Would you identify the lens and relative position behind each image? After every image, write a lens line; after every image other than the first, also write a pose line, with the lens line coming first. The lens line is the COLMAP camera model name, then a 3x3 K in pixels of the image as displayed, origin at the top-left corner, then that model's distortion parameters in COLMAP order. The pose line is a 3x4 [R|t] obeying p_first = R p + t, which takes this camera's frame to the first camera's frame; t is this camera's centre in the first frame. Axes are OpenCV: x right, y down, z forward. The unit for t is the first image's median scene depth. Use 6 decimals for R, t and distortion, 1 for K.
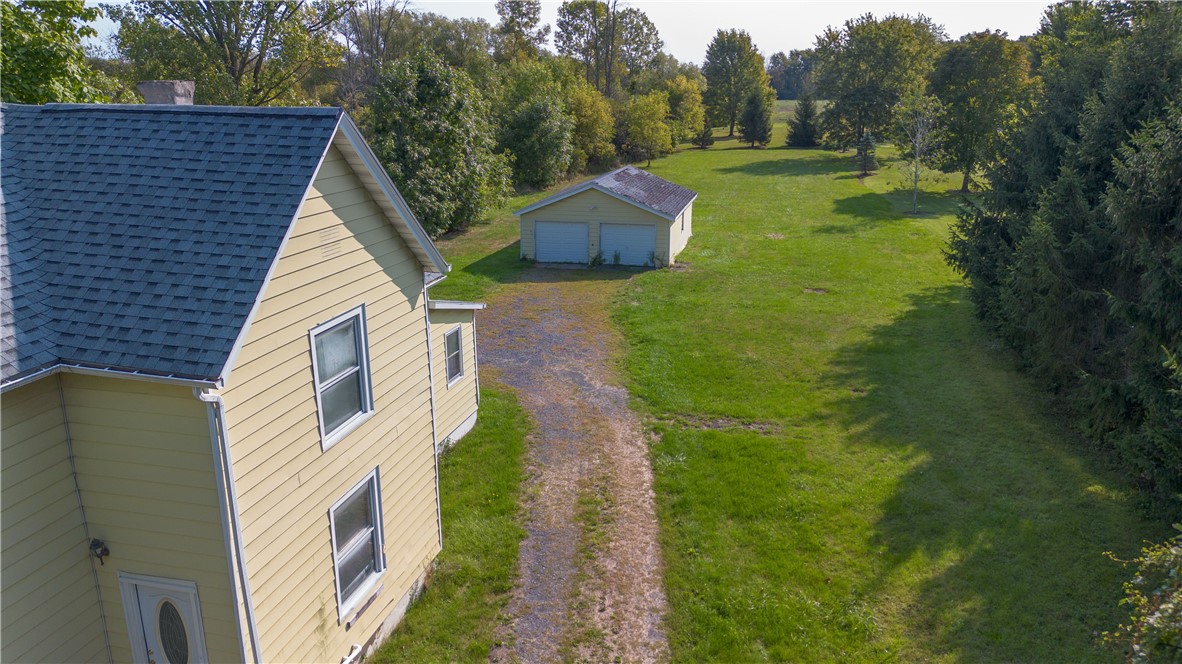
lens RADIAL K [[786.2, 0, 591.0], [0, 786.2, 331.4], [0, 0, 1]] dist [0.073148, -0.036976]
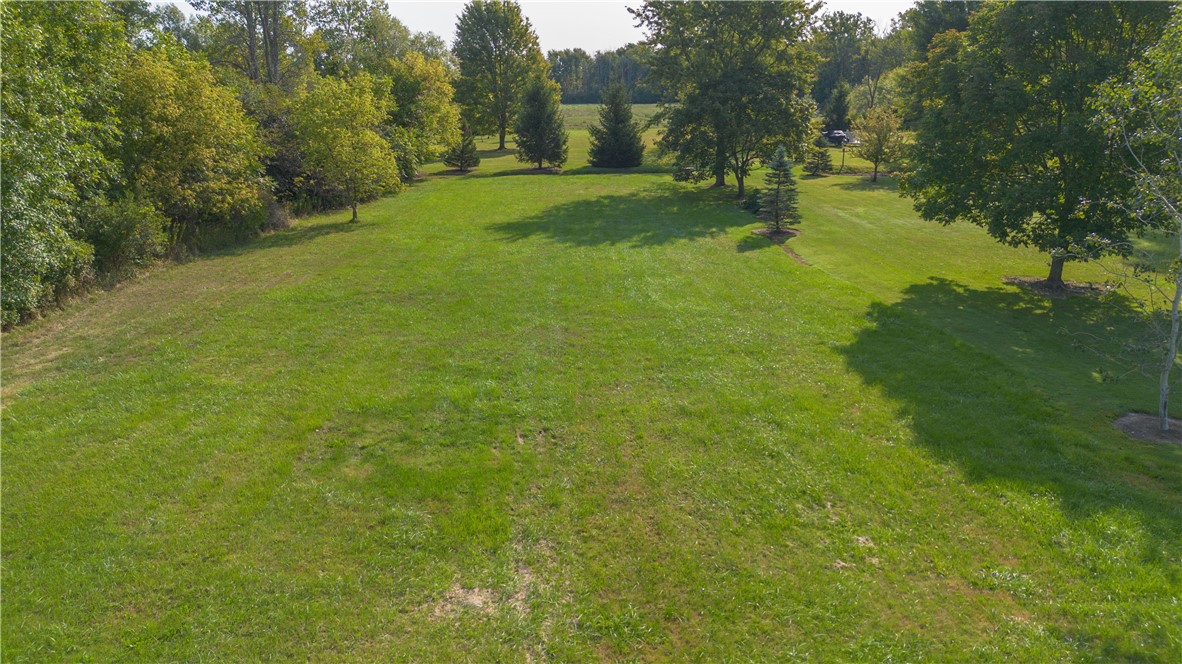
lens RADIAL K [[786.2, 0, 590.3], [0, 786.2, 288.1], [0, 0, 1]] dist [0.073148, -0.036976]
pose [[0.956549, -0.062016, 0.284901, 0.057411], [0.077632, 0.996018, -0.043839, -0.108763], [-0.281048, 0.064051, 0.957554, 0.396963]]
